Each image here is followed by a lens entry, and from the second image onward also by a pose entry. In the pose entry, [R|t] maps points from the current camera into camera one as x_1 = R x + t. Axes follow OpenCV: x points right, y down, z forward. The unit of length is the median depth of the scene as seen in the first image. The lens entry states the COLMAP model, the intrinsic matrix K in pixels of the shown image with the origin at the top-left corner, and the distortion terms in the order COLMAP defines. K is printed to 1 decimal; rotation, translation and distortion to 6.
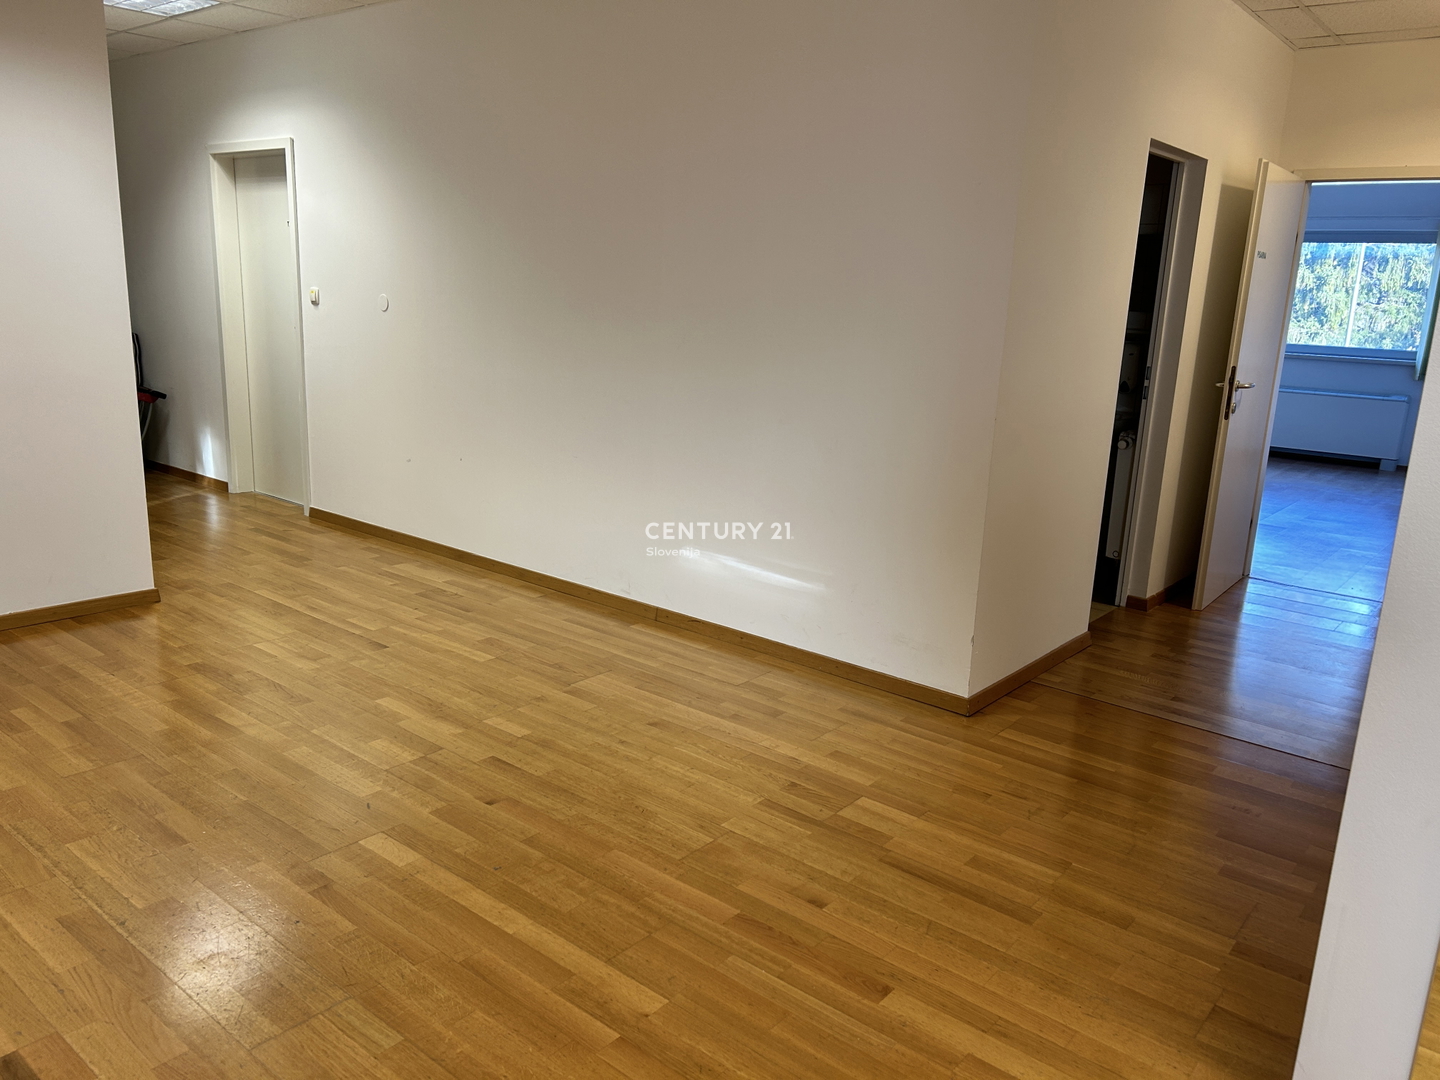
lens RADIAL K [[1085.4, 0, 718.3], [0, 1085.4, 538.7], [0, 0, 1]] dist [0.006665, -0.007471]
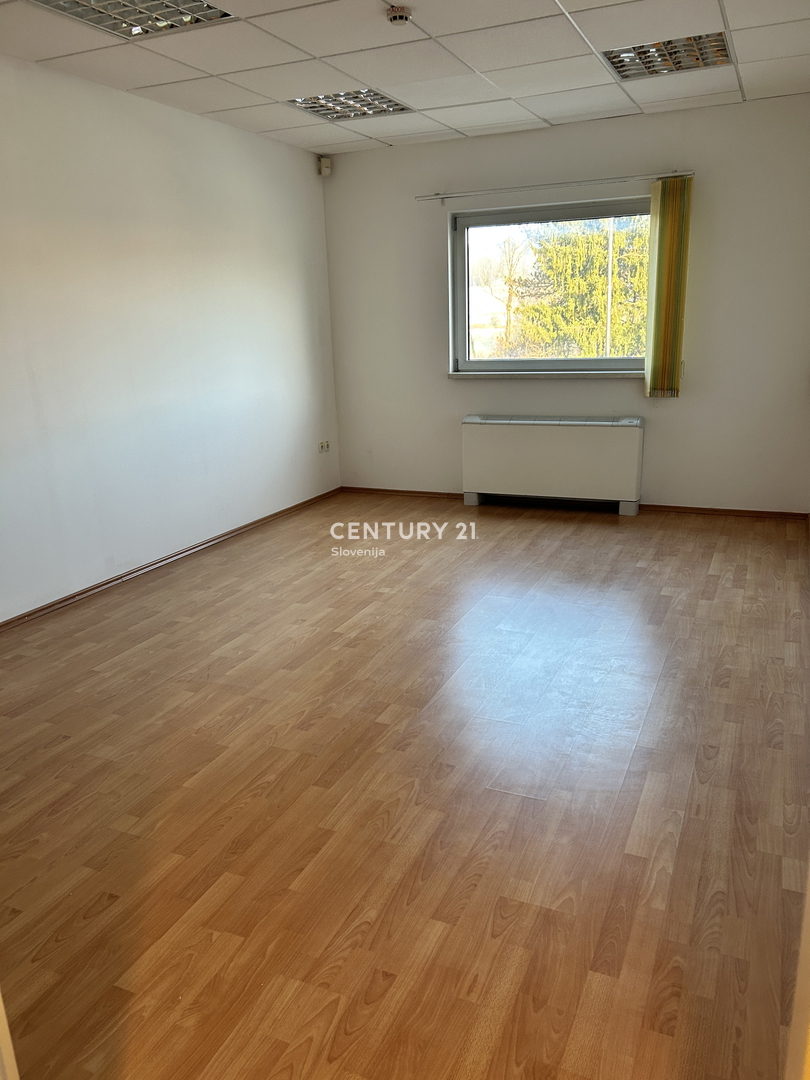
lens RADIAL K [[814.0, 0, 406.4], [0, 814.0, 541.9], [0, 0, 1]] dist [0.006665, -0.007471]
pose [[0.962121, -0.138273, 0.234955, 0.074949], [0.128060, 0.990054, 0.058257, -0.022981], [-0.240674, -0.025962, 0.970259, 0.109570]]
